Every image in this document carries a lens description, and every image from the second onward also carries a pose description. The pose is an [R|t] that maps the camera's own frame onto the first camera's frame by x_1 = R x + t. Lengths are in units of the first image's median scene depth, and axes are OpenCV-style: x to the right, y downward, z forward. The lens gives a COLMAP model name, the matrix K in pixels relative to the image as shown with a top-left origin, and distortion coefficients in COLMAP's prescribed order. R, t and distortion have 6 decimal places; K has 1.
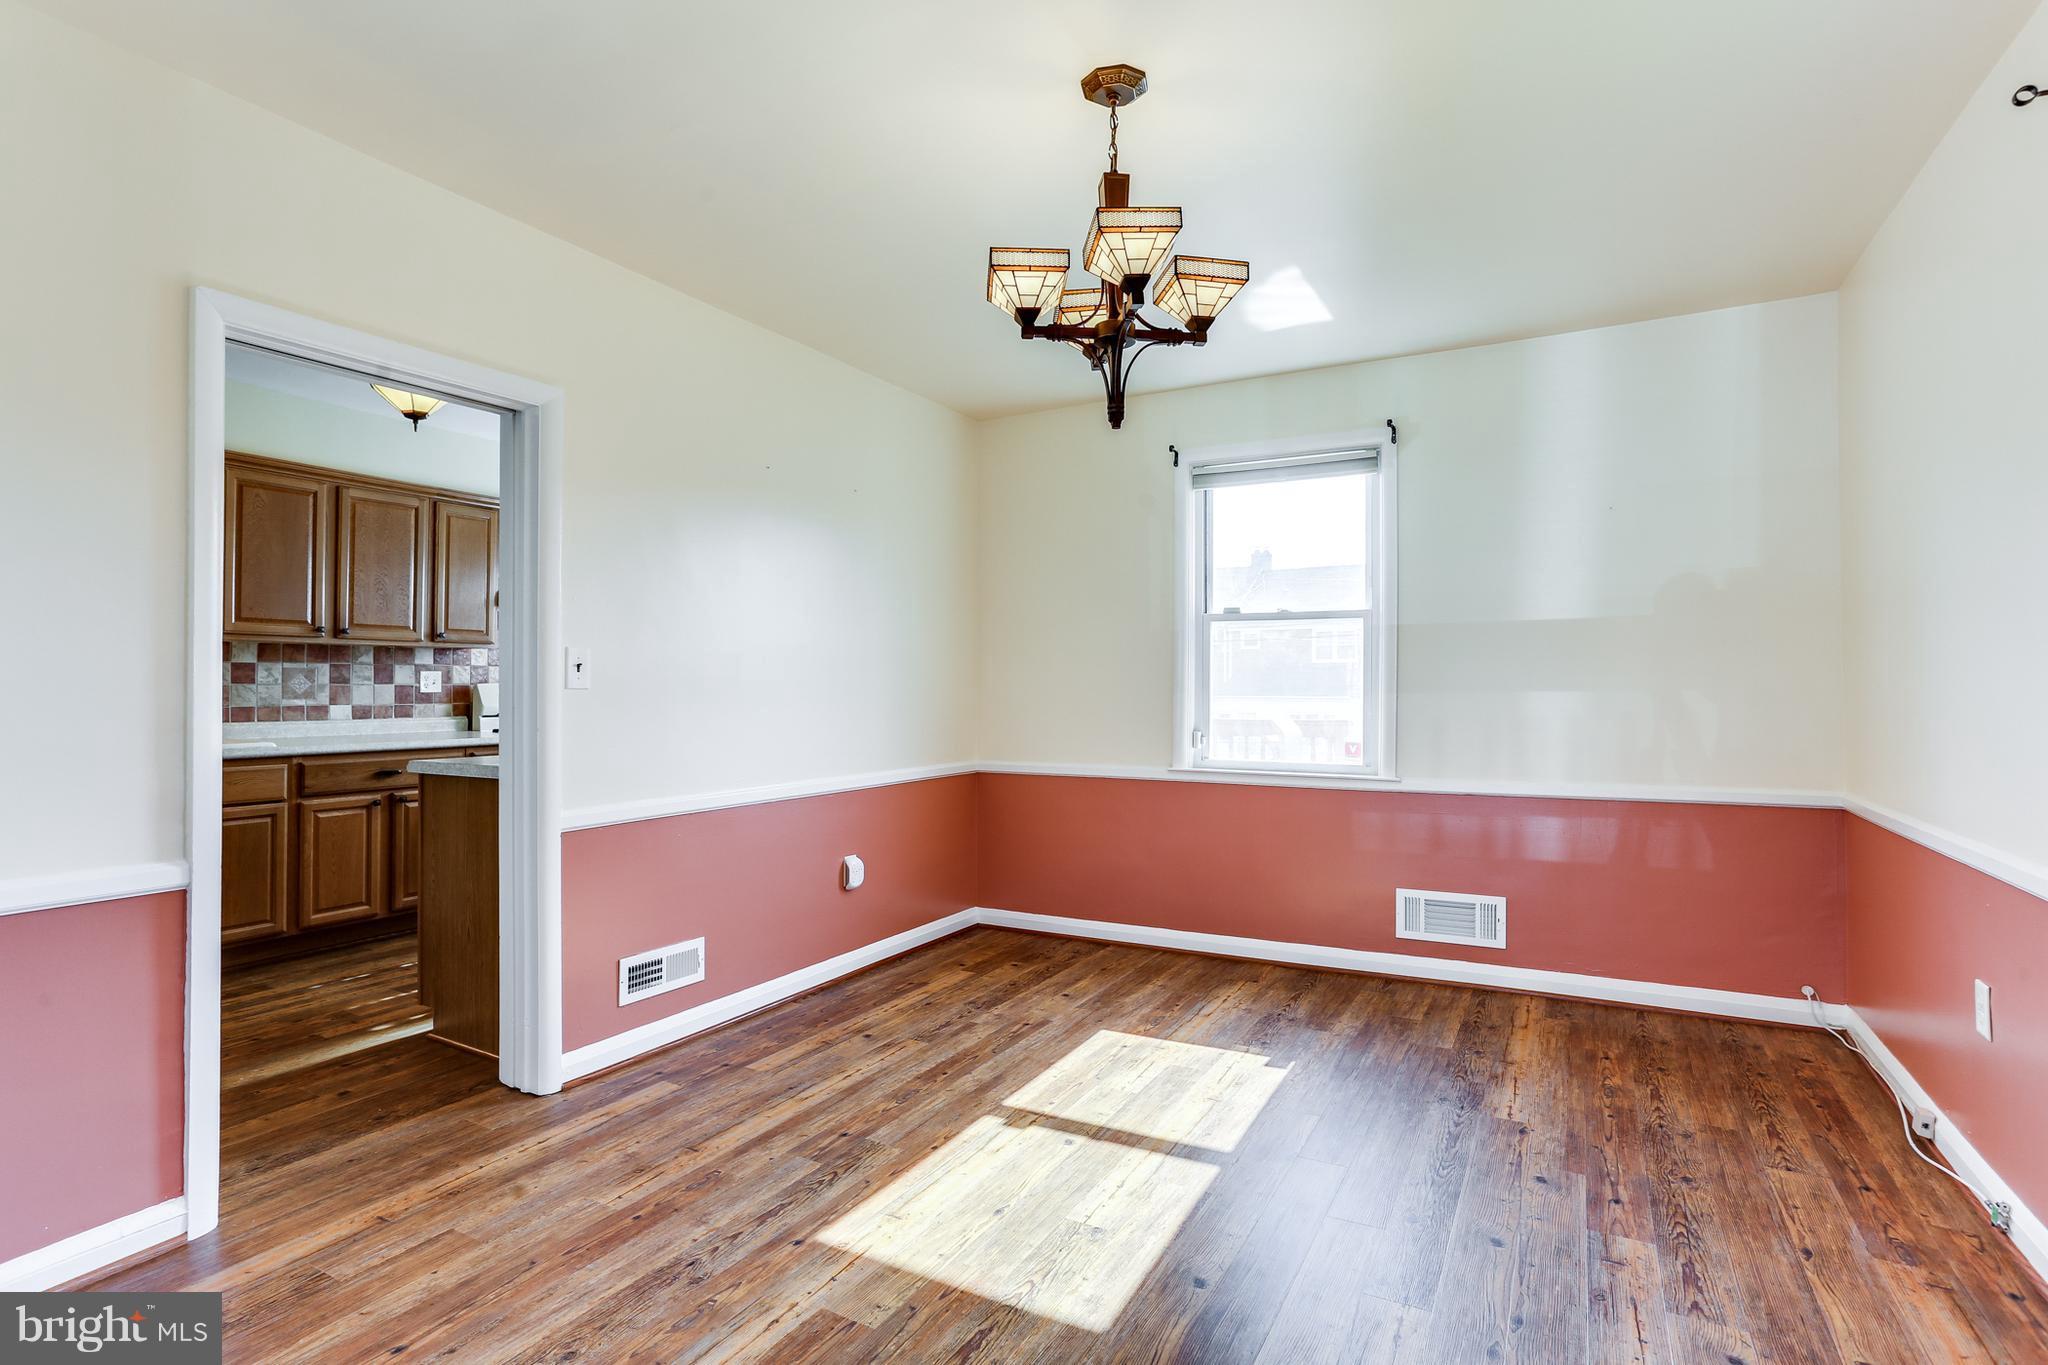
lens RADIAL K [[1010.5, 0, 1025.1], [0, 1010.5, 675.4], [0, 0, 1]] dist [-0.032305, 0.013366]
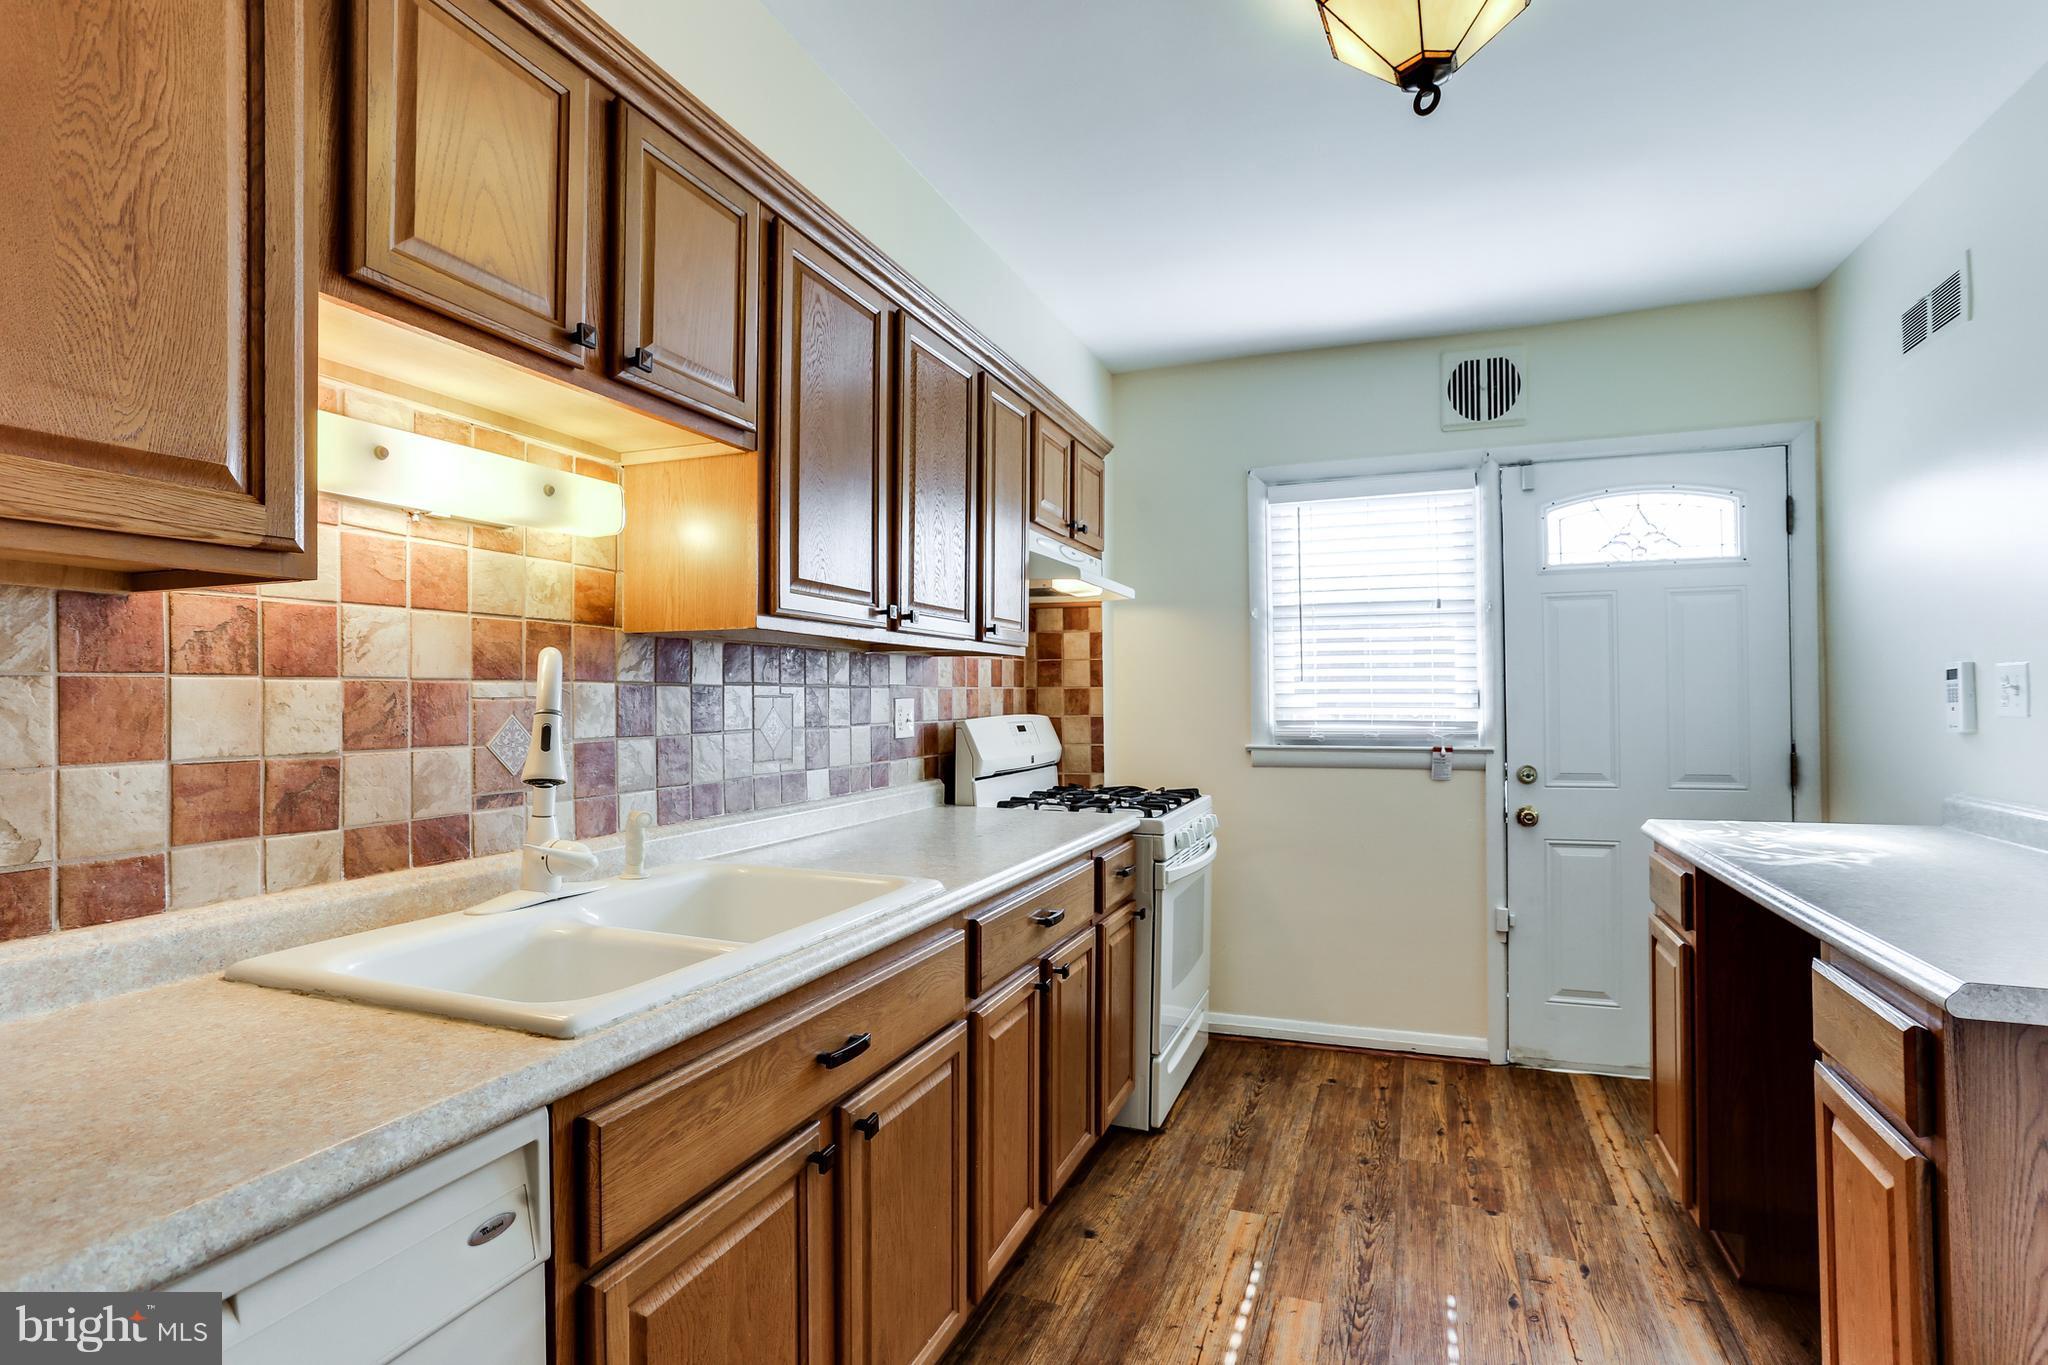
lens RADIAL K [[1010.5, 0, 1005.1], [0, 1010.5, 683.9], [0, 0, 1]] dist [-0.032305, 0.013366]
pose [[0.992899, -0.005572, 0.118831, -0.086527], [0.006091, 0.999973, -0.004002, -0.001361], [-0.118806, 0.004697, 0.992906, 0.065085]]
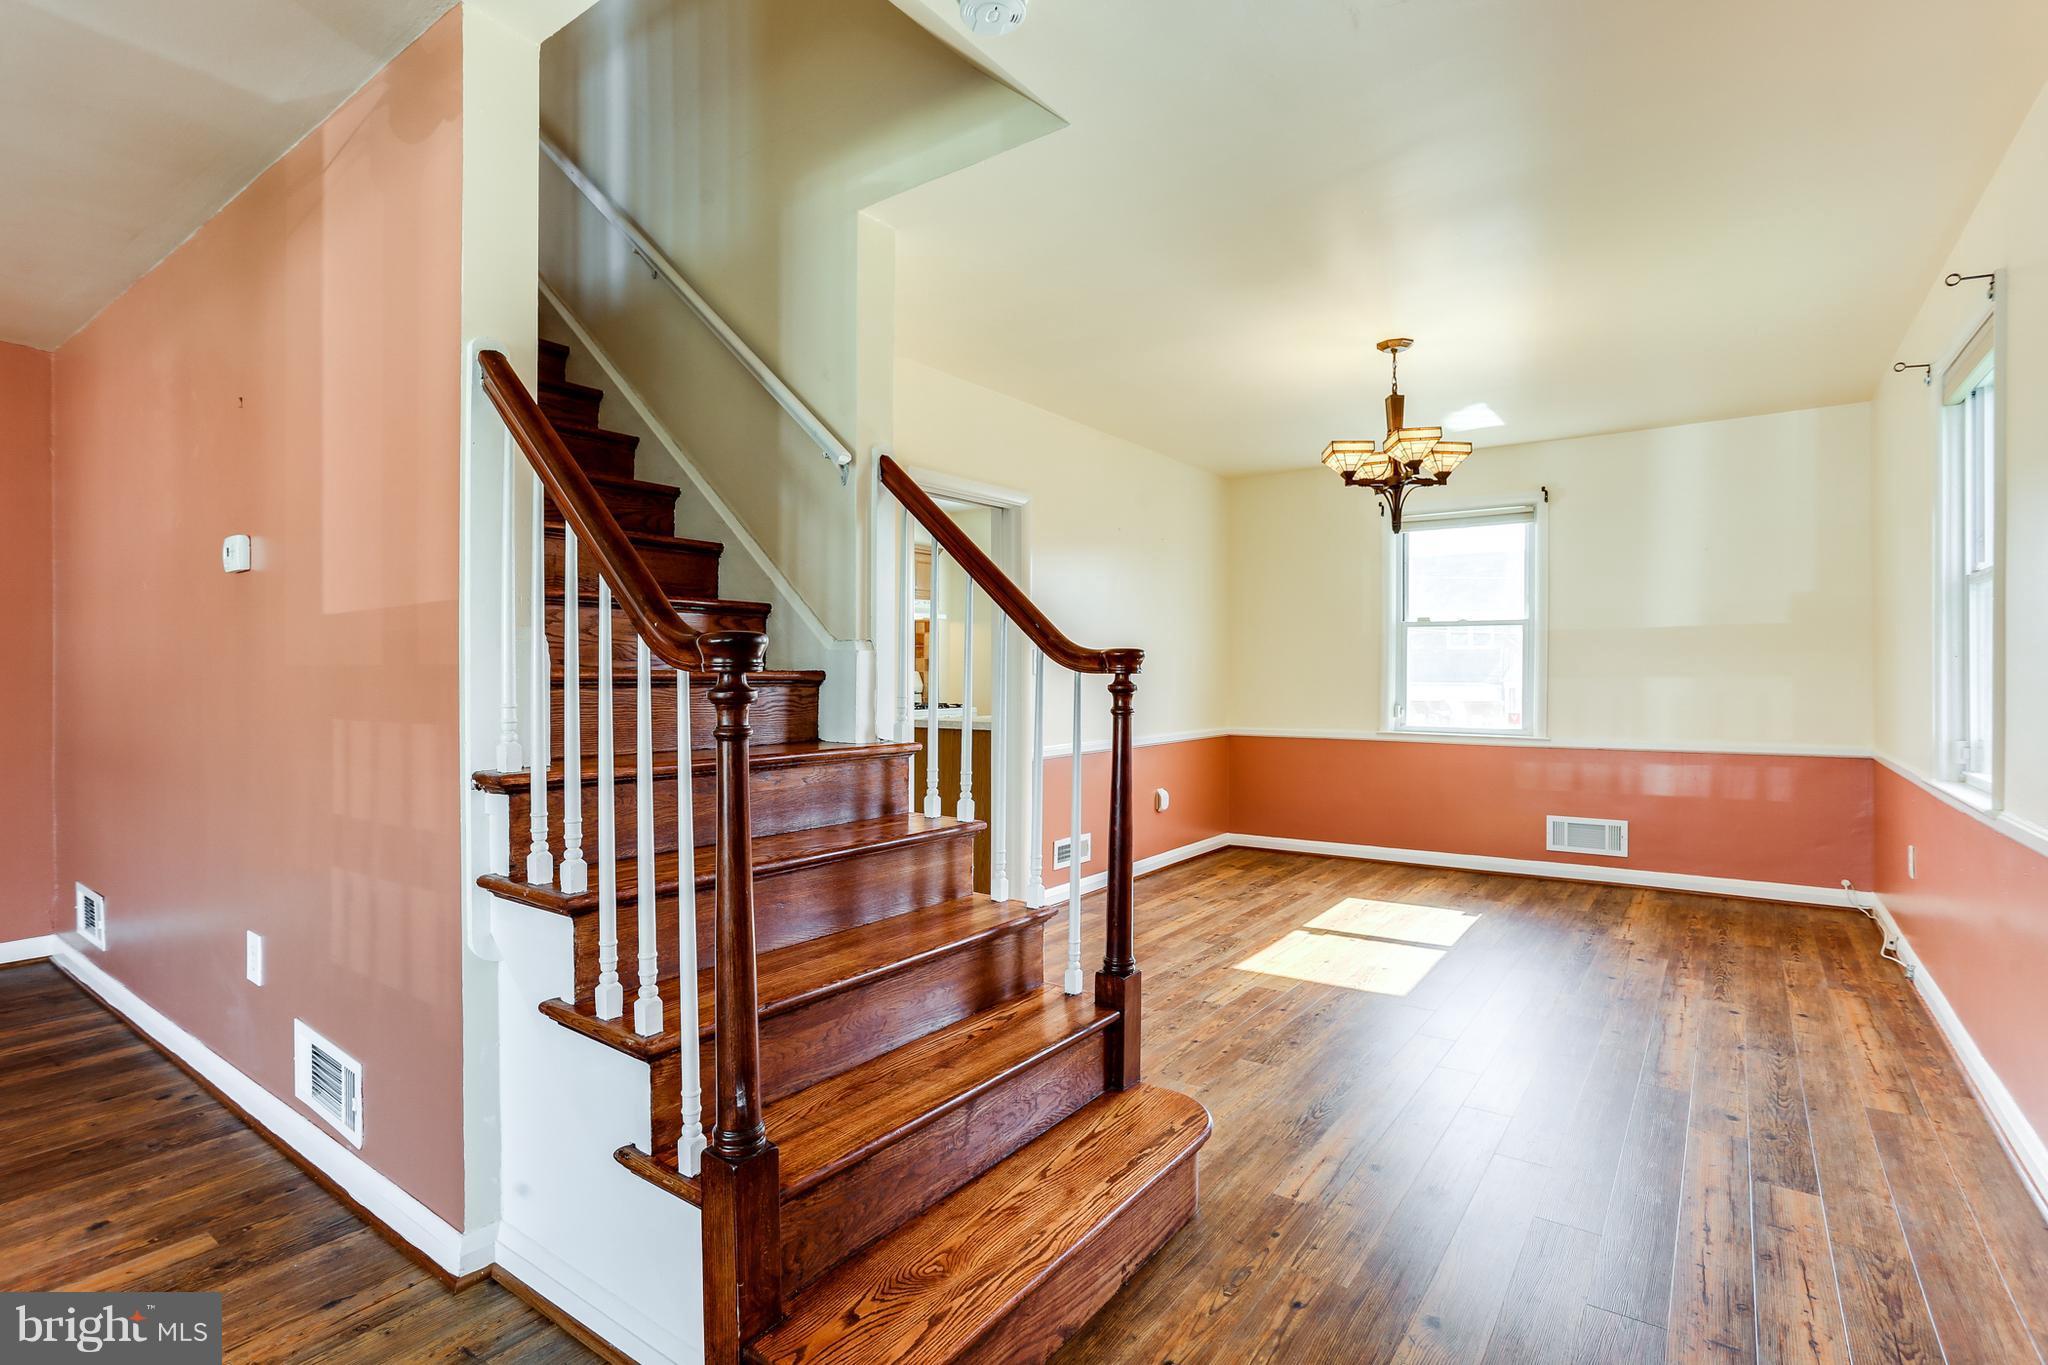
lens RADIAL K [[1010.5, 0, 1030.1], [0, 1010.5, 674.3], [0, 0, 1]] dist [-0.032305, 0.013366]
pose [[0.993981, -0.001136, -0.109543, -0.305414], [0.002518, 0.999919, 0.012475, -0.010936], [0.109520, -0.012676, 0.993904, -0.736189]]
